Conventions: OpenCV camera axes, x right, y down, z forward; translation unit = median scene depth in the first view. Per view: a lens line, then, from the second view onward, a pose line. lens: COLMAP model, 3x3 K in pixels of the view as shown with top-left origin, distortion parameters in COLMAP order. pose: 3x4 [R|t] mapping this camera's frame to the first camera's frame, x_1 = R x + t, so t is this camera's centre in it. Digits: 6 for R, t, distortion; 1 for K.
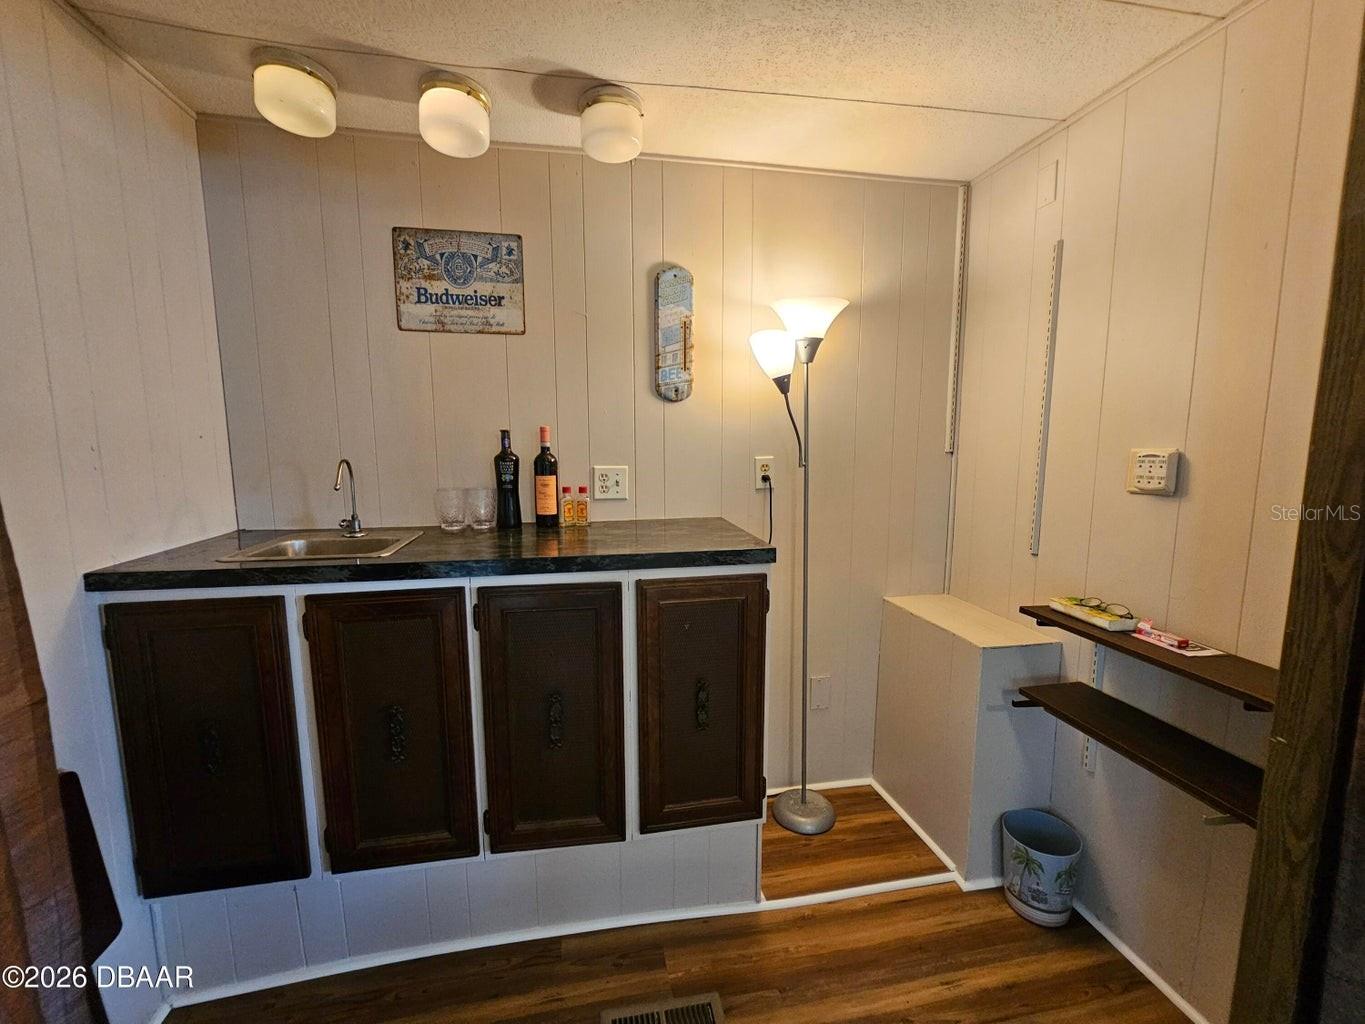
lens RADIAL K [[561.1, 0, 678.4], [0, 561.1, 507.4], [0, 0, 1]] dist [-0.003073, 0.000618]
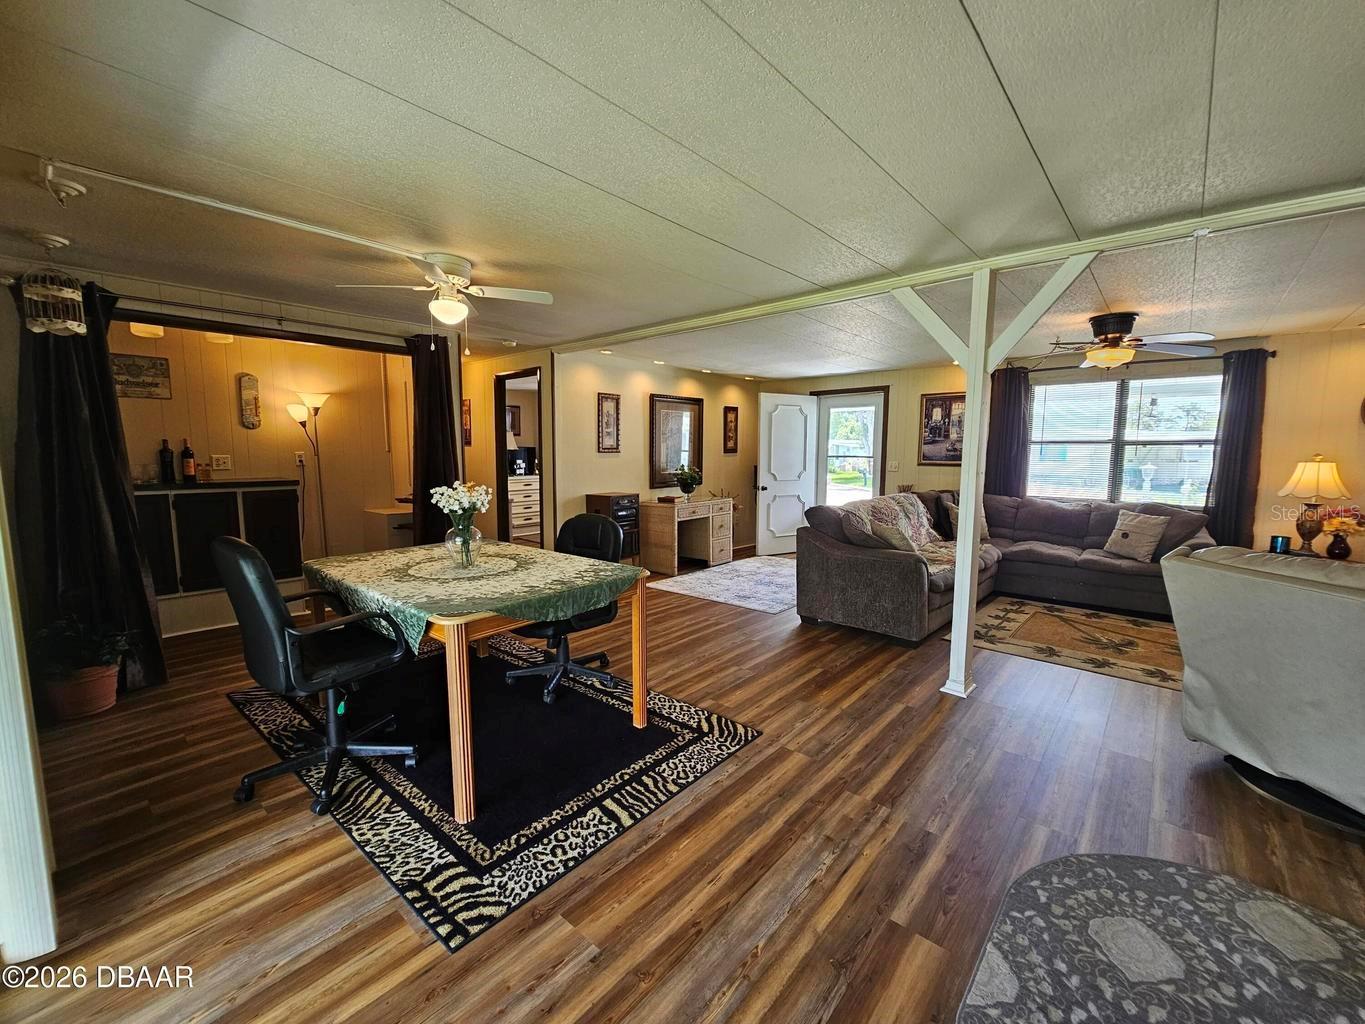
lens RADIAL K [[561.1, 0, 681.4], [0, 561.1, 513.4], [0, 0, 1]] dist [-0.003073, 0.000618]
pose [[0.787334, -0.061959, 0.613405, -0.058491], [0.068186, 0.997585, 0.013243, 0.292123], [-0.612744, 0.031399, 0.789657, -2.204654]]
